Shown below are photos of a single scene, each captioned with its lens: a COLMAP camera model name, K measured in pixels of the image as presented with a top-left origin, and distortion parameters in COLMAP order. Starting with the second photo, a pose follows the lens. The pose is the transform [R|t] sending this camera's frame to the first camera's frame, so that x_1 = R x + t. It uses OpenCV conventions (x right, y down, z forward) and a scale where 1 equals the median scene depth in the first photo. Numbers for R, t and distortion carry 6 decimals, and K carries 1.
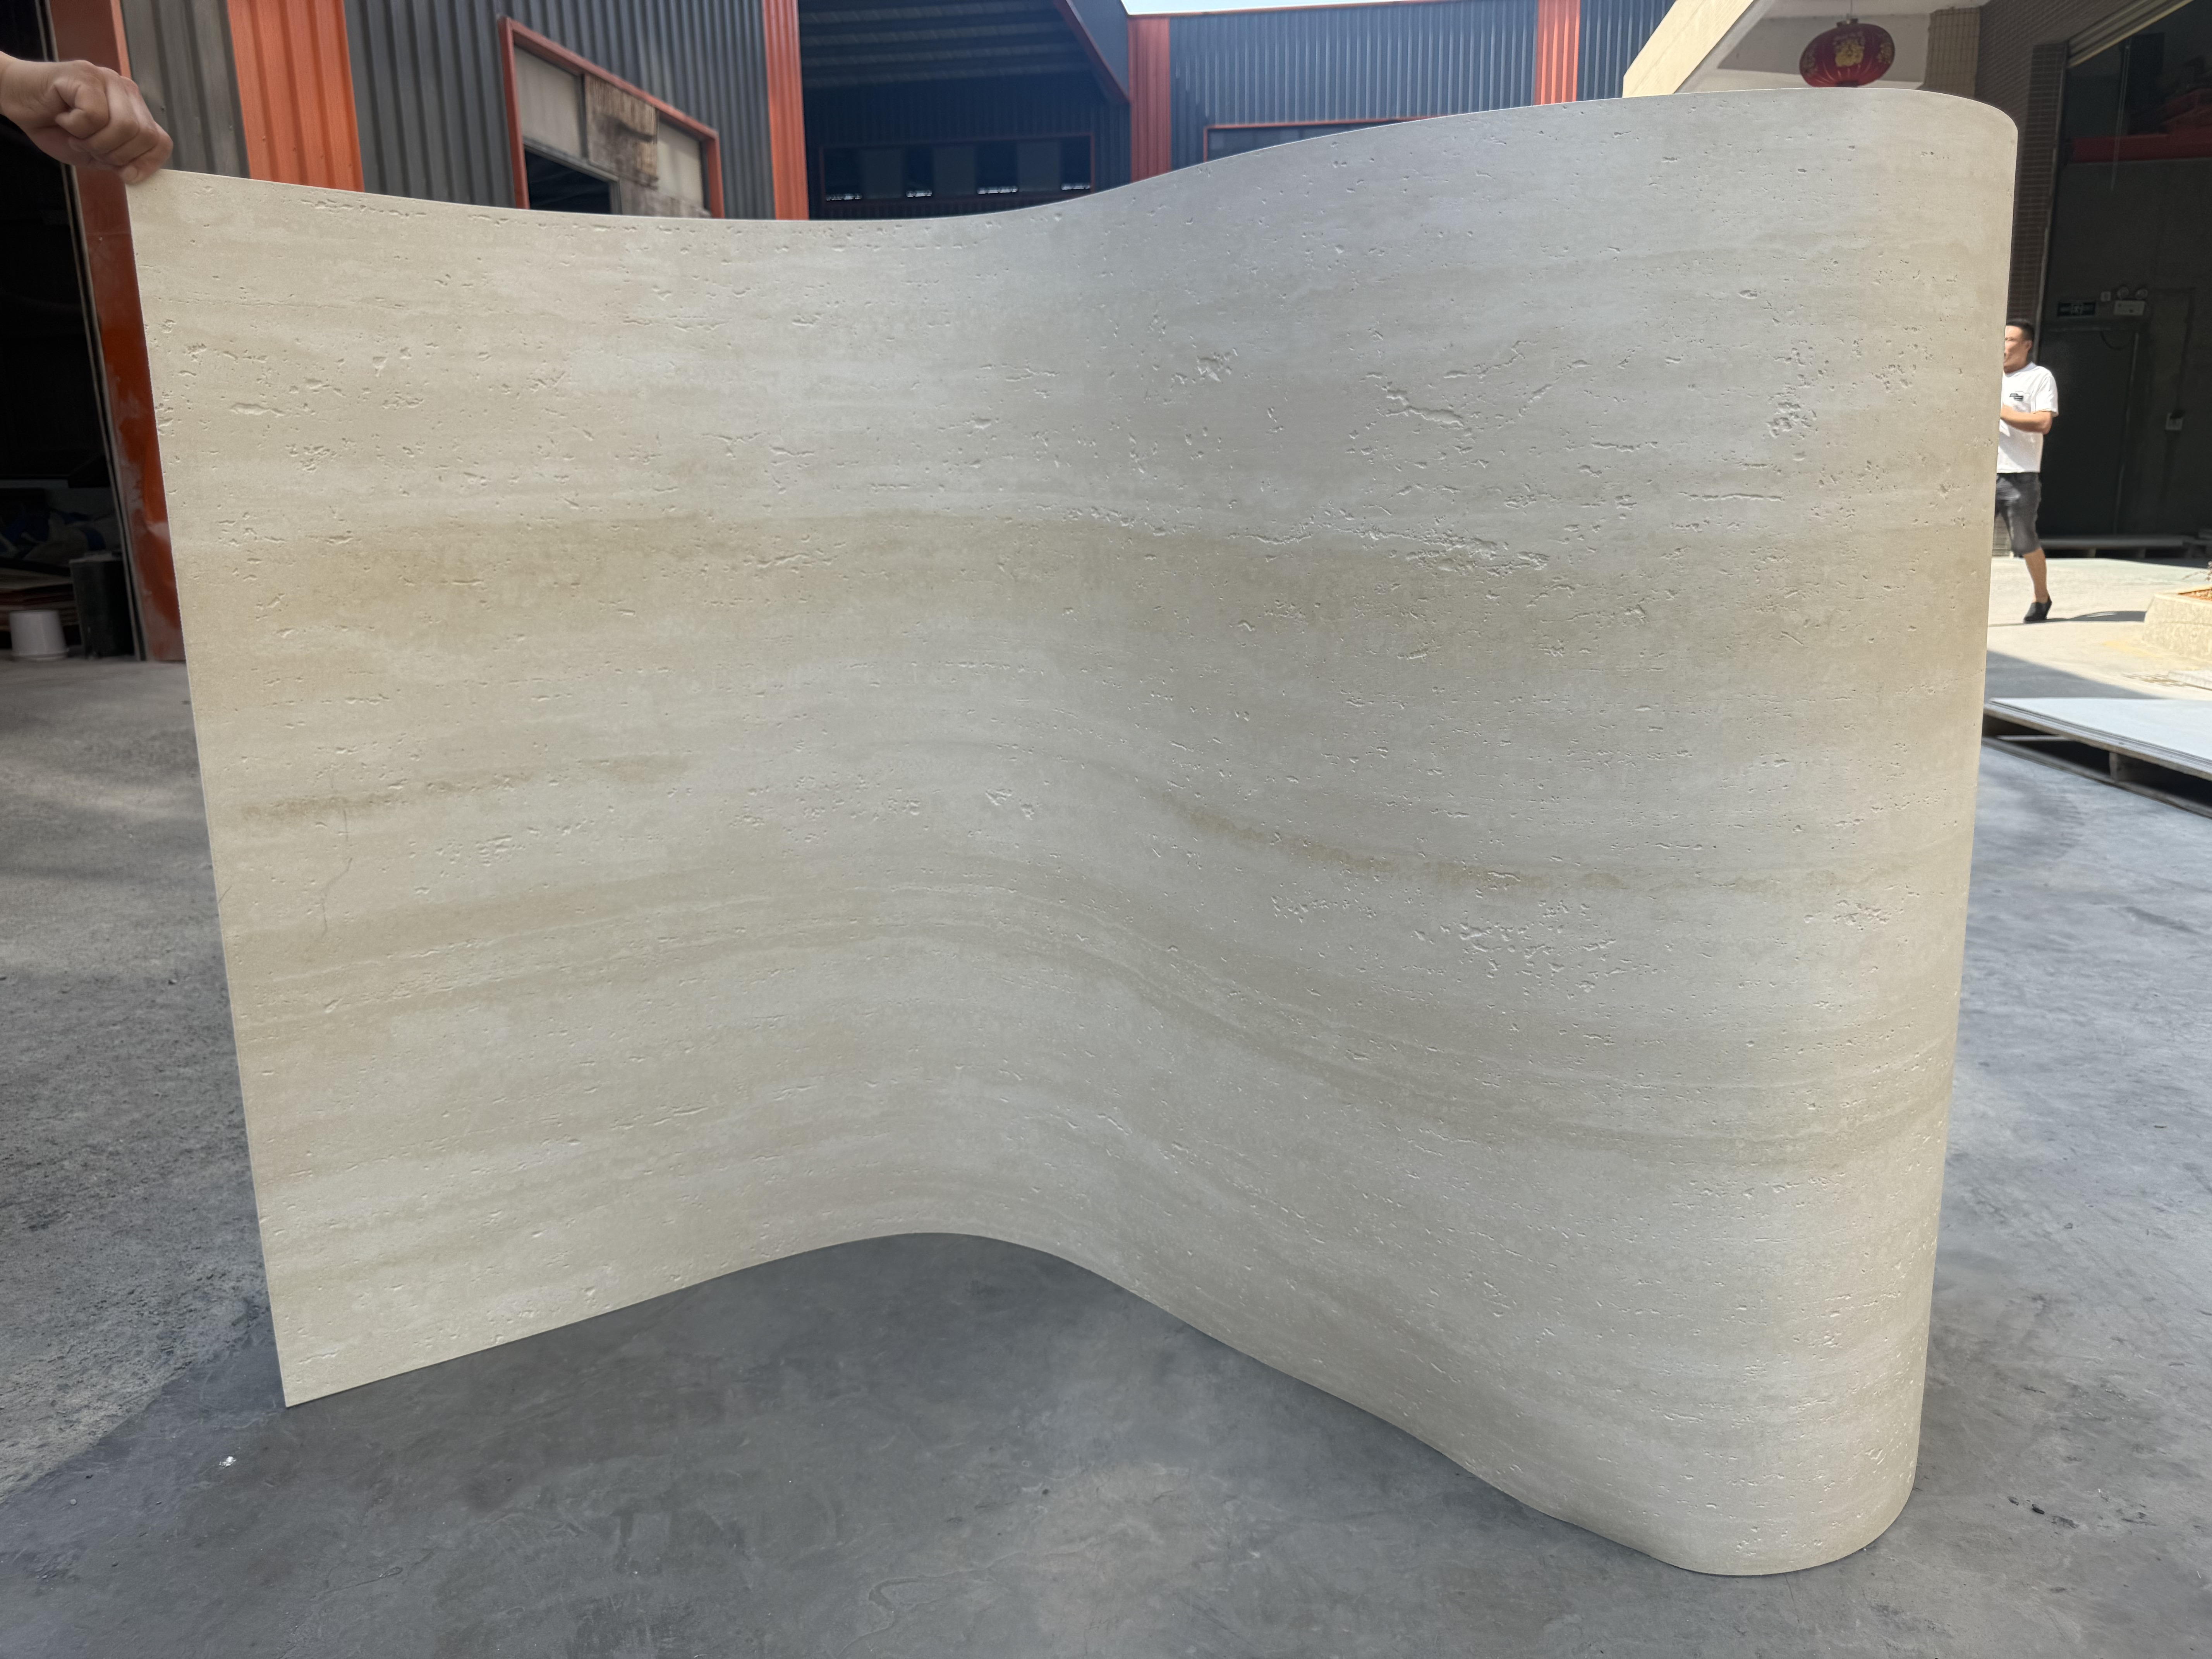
lens RADIAL K [[1614.9, 0, 1120.8], [0, 1614.9, 844.9], [0, 0, 1]] dist [-0.010633, 0.001838]
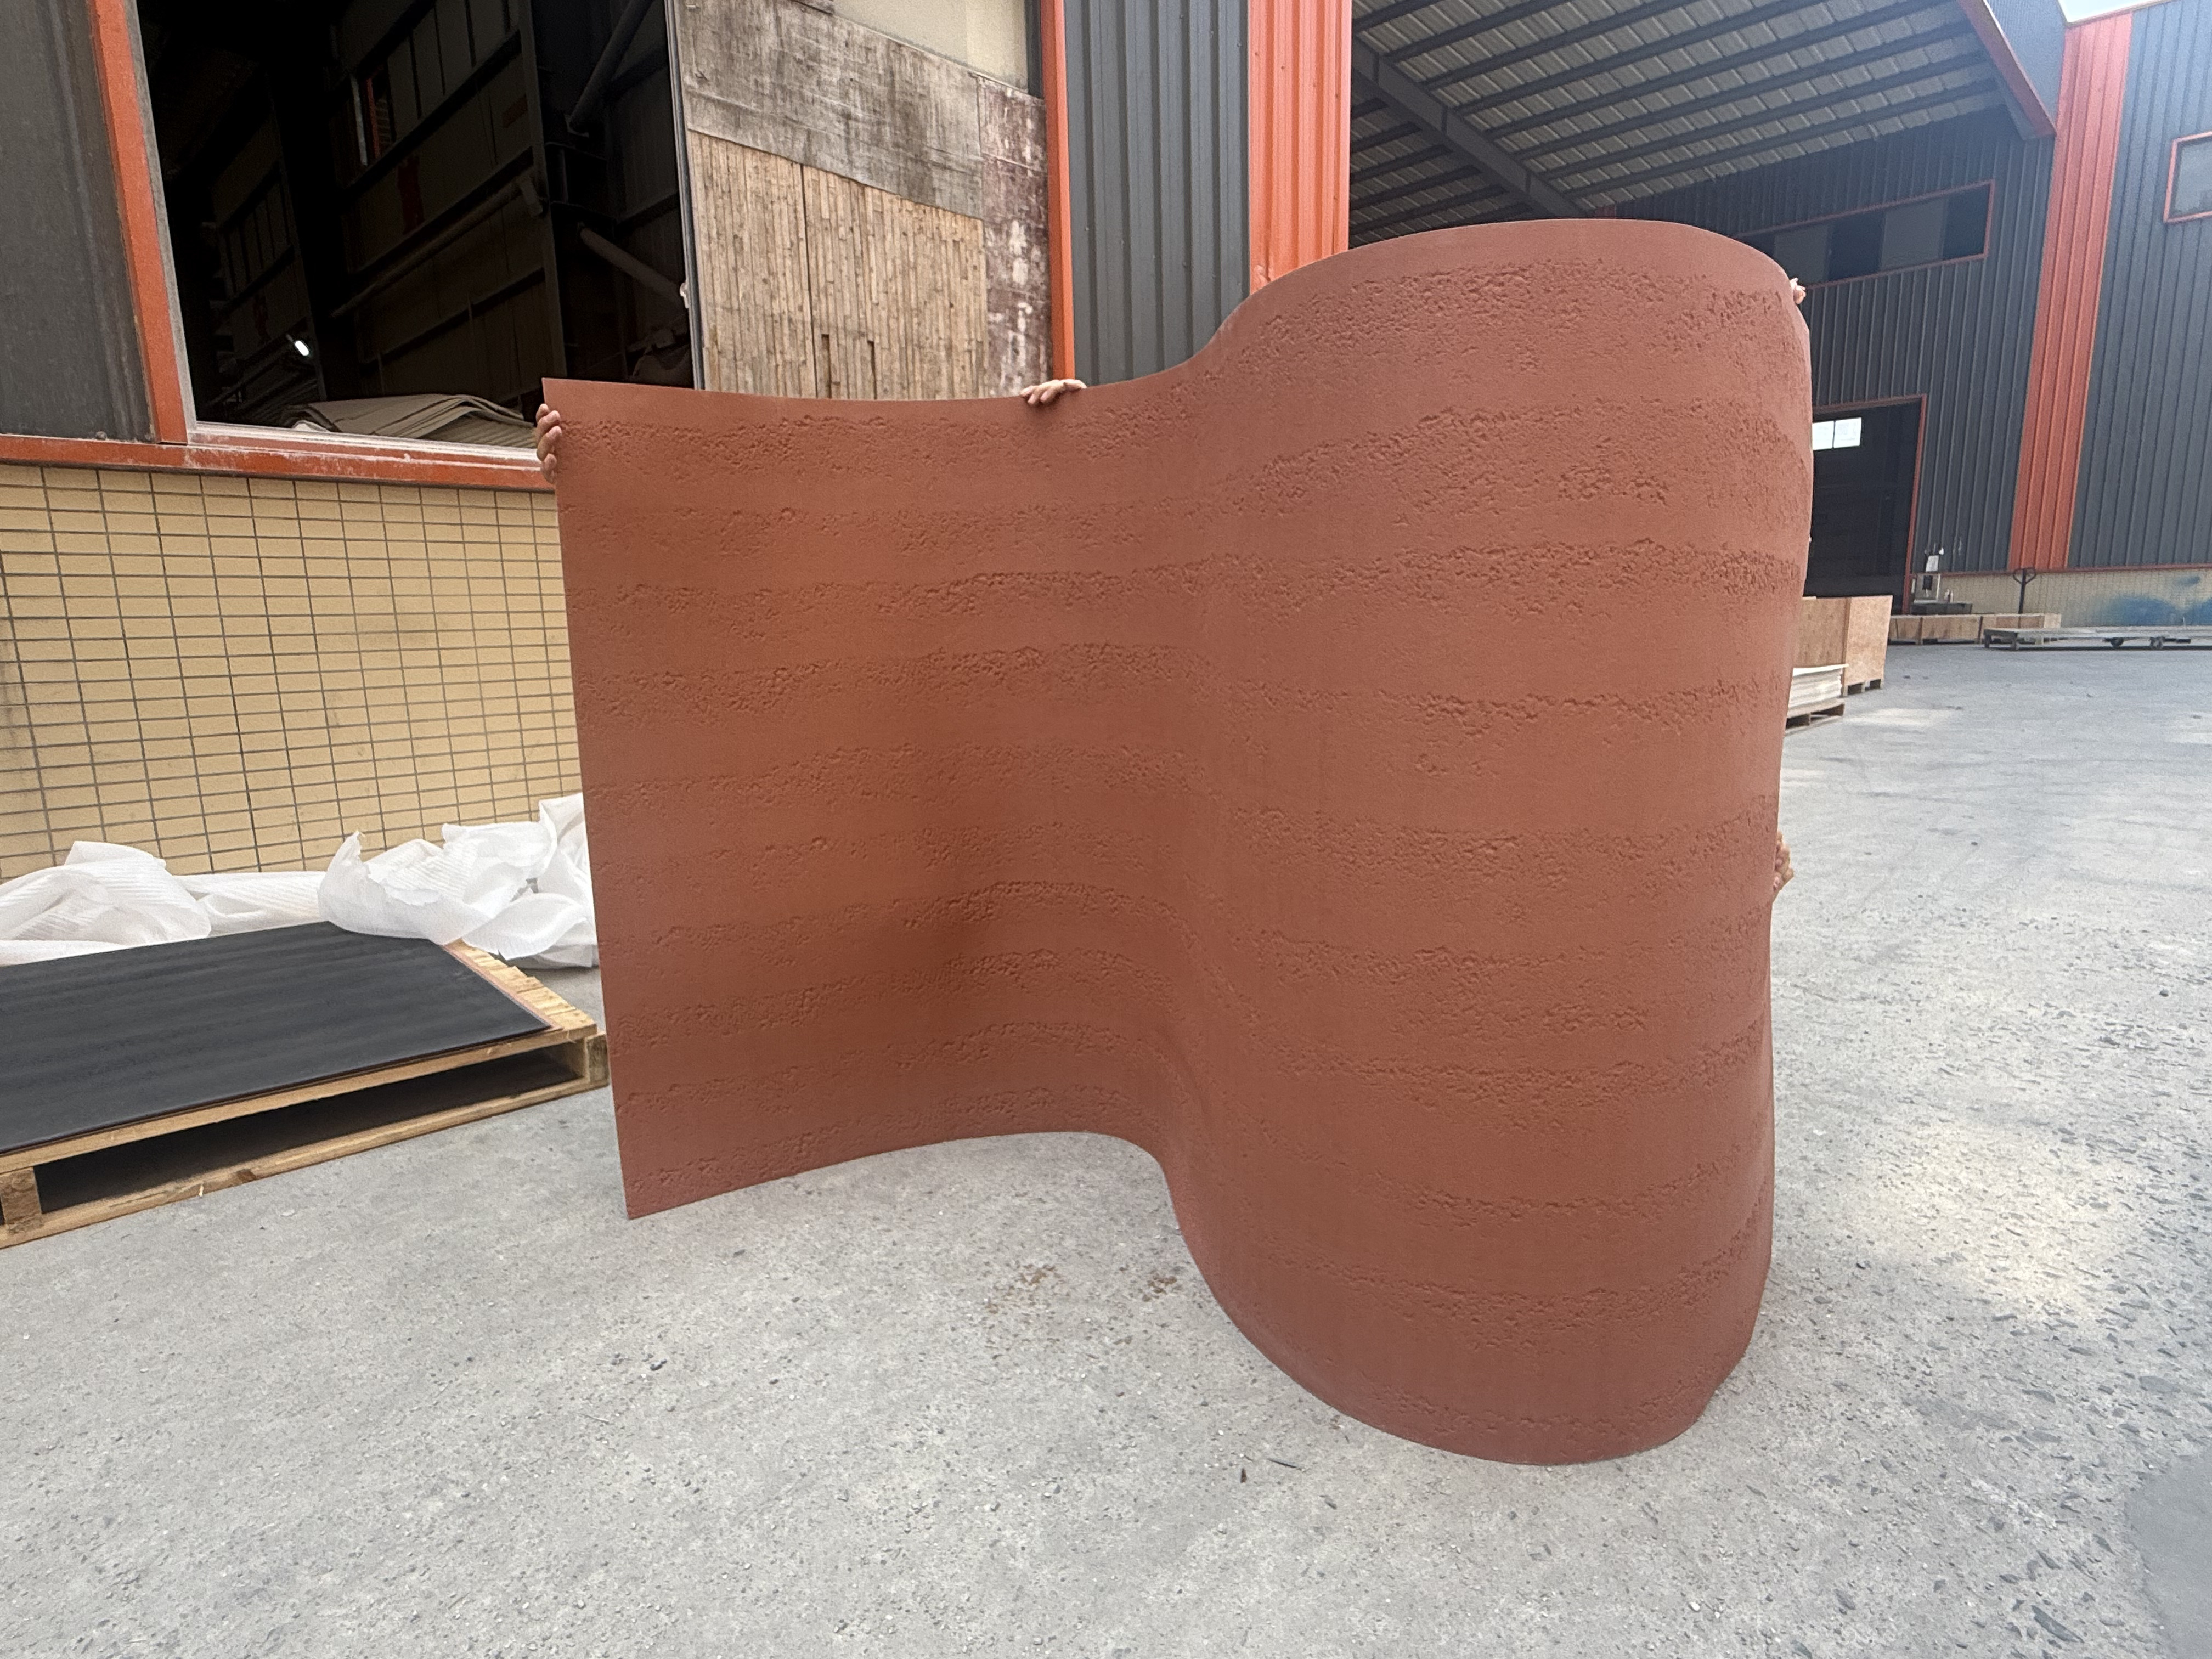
lens RADIAL K [[1187.1, 0, 1122.3], [0, 1187.1, 830.6], [0, 0, 1]] dist [0.003751, -0.000654]
pose [[0.808730, 0.101512, -0.579354, 0.027698], [-0.120927, 0.992648, 0.005123, -0.197330], [0.575615, 0.065916, 0.815060, 0.896451]]
